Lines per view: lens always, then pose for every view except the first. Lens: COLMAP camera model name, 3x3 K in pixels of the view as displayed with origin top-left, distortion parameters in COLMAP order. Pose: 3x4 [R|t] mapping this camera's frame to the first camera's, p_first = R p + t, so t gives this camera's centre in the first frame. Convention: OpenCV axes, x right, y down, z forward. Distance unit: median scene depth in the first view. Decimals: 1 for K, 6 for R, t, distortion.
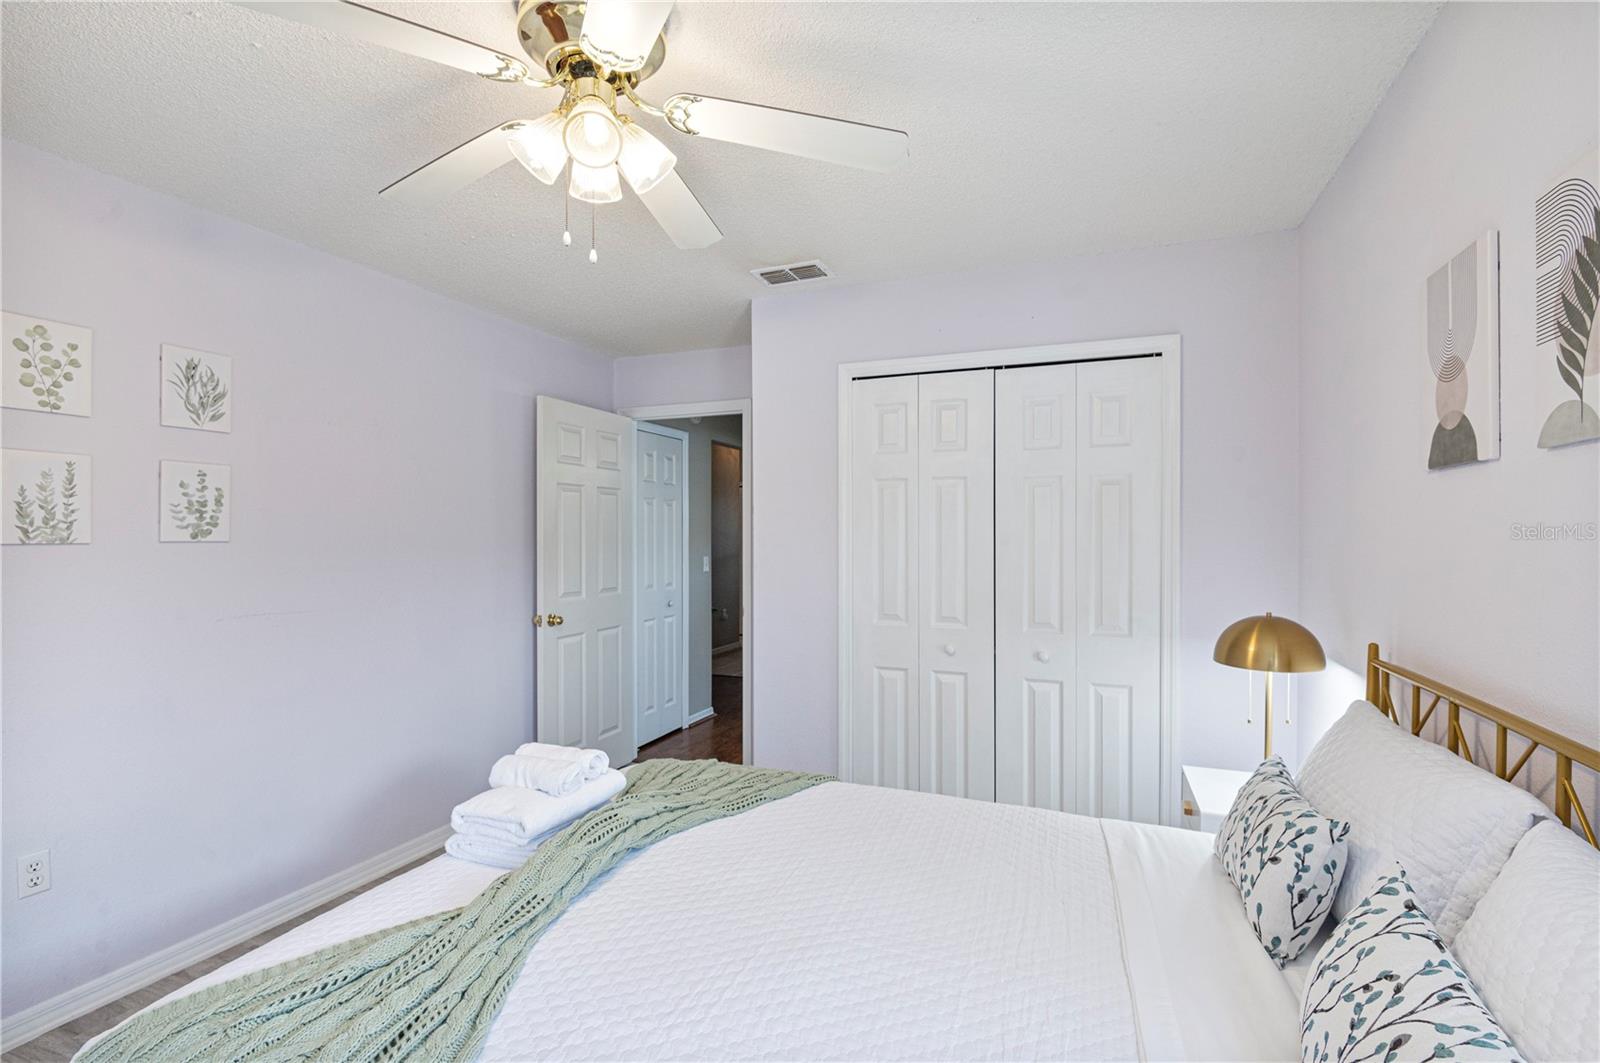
lens RADIAL K [[735.5, 0, 799.0], [0, 735.5, 532.9], [0, 0, 1]] dist [-0.009527, -0.006664]
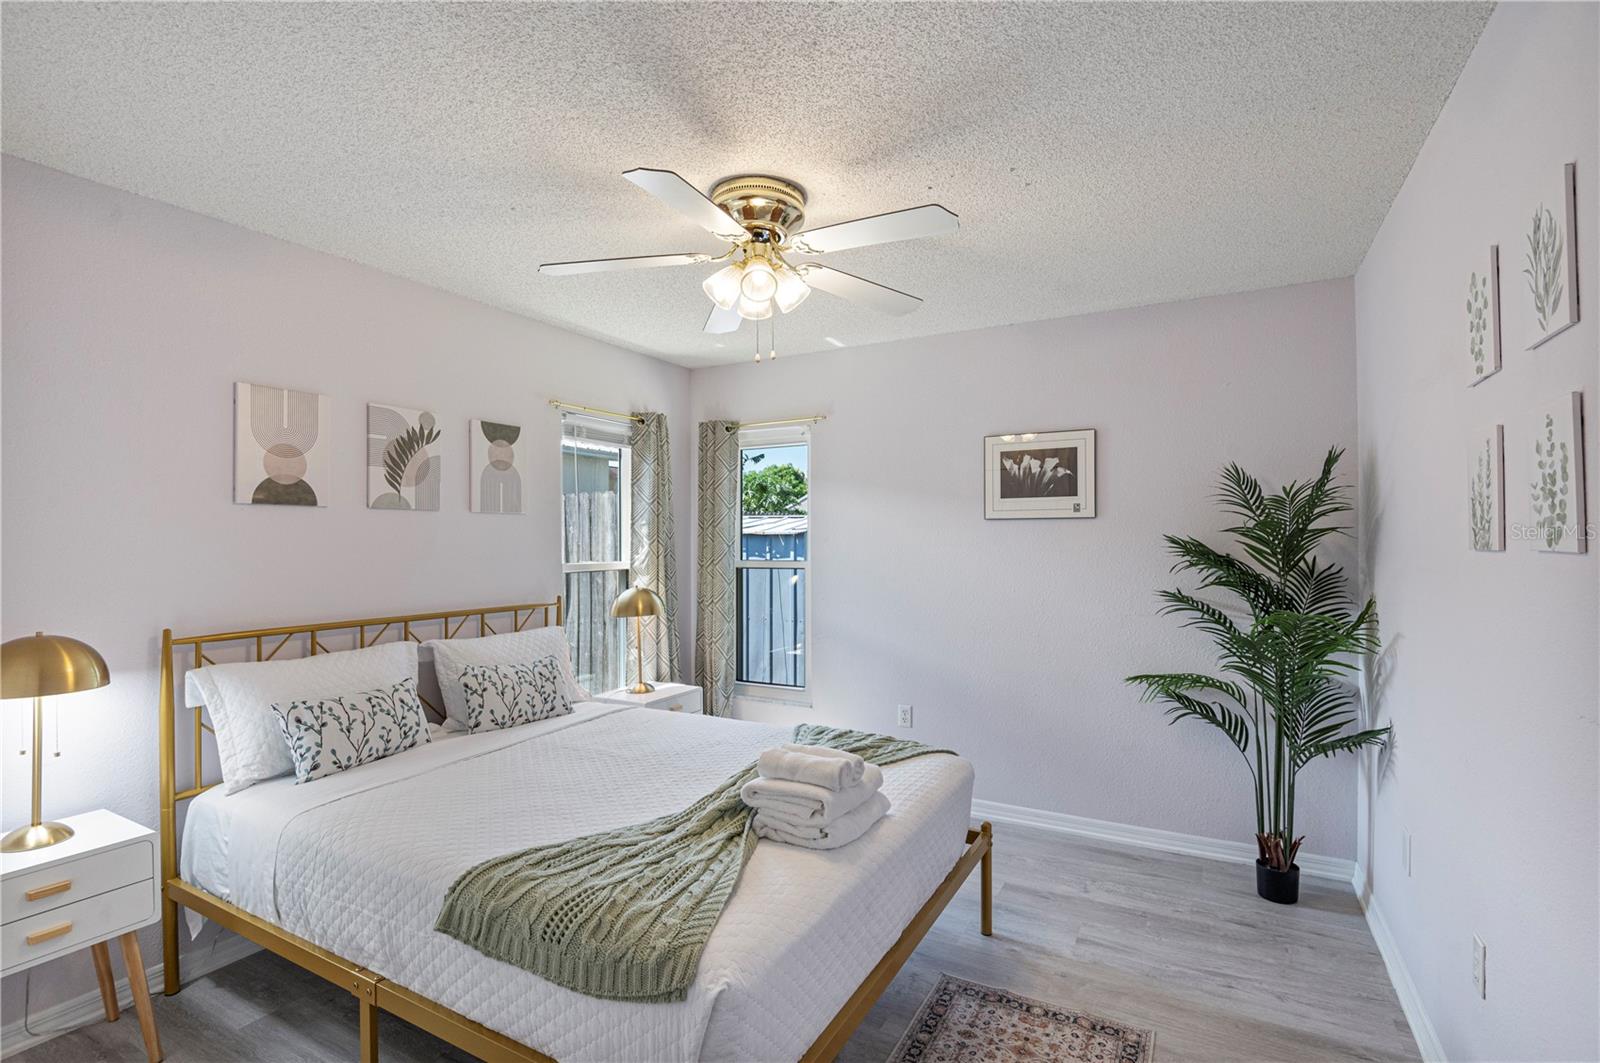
lens RADIAL K [[735.5, 0, 798.8], [0, 735.5, 538.1], [0, 0, 1]] dist [-0.009527, -0.006664]
pose [[-0.990726, -0.002919, 0.135845, -0.316734], [-0.003210, 0.999993, -0.001929, -0.005739], [-0.135839, -0.002347, -0.990728, 1.384163]]
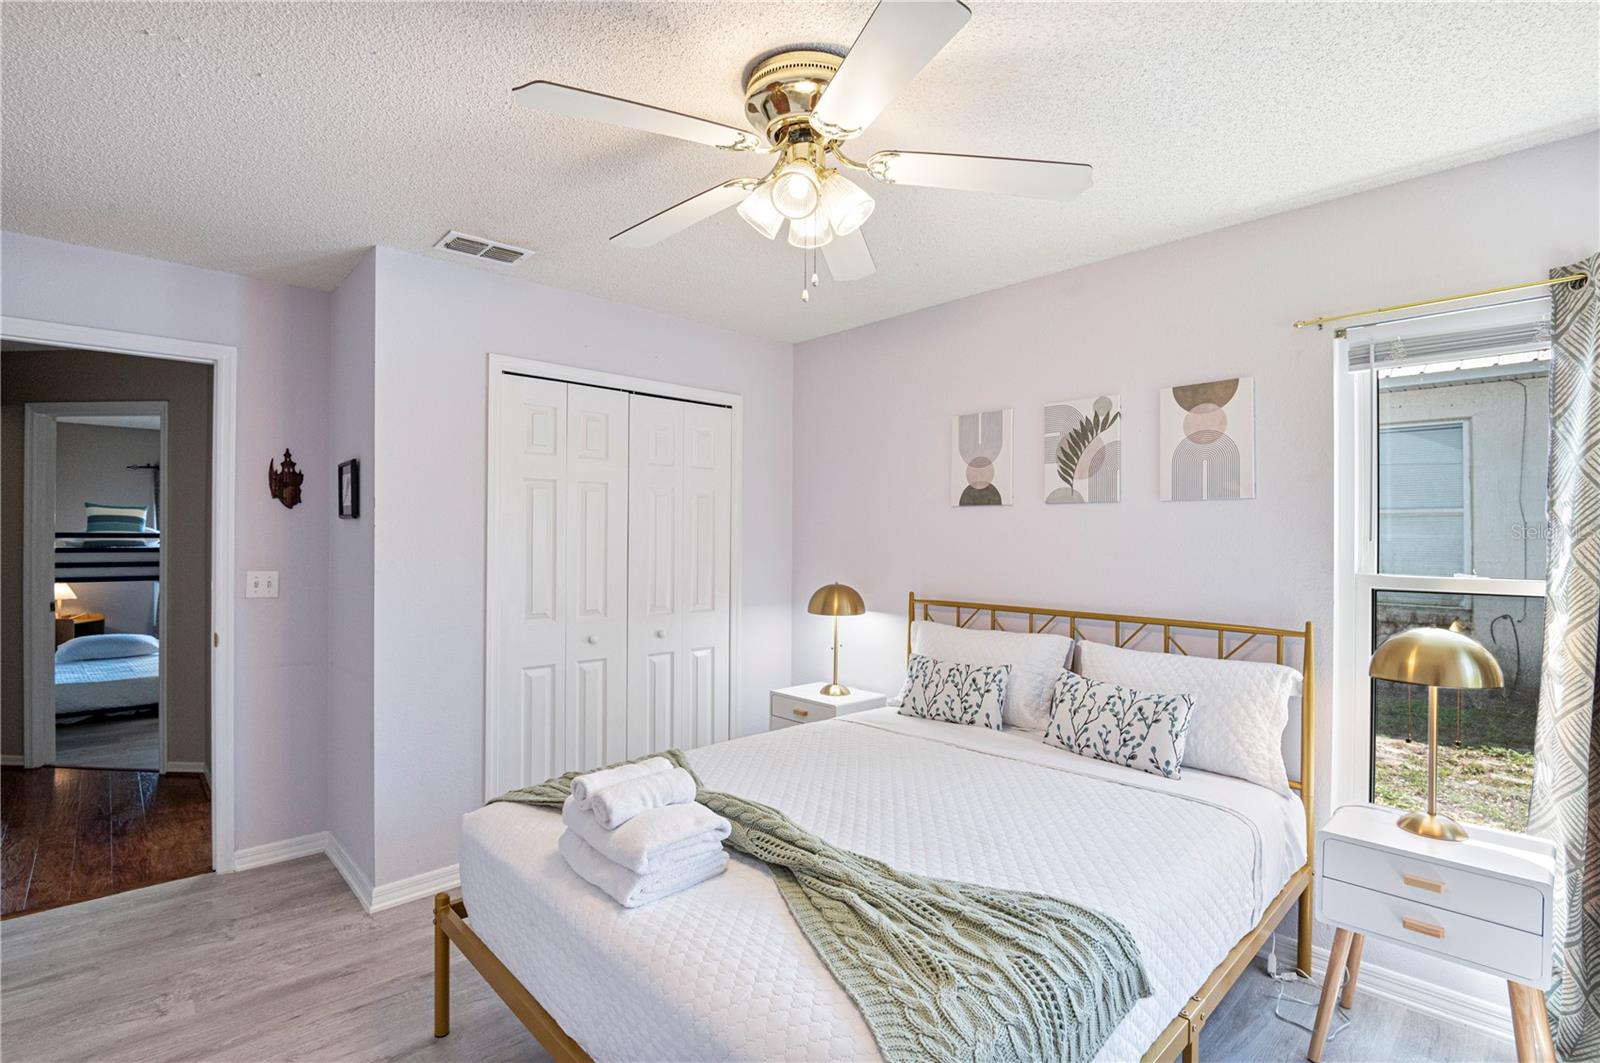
lens RADIAL K [[735.5, 0, 784.7], [0, 735.5, 532.0], [0, 0, 1]] dist [-0.009527, -0.006664]
pose [[0.433604, 0.001924, 0.901102, -0.738829], [-0.005343, 0.999986, 0.000436, -0.004361], [-0.901088, -0.005004, 0.433608, 0.297577]]
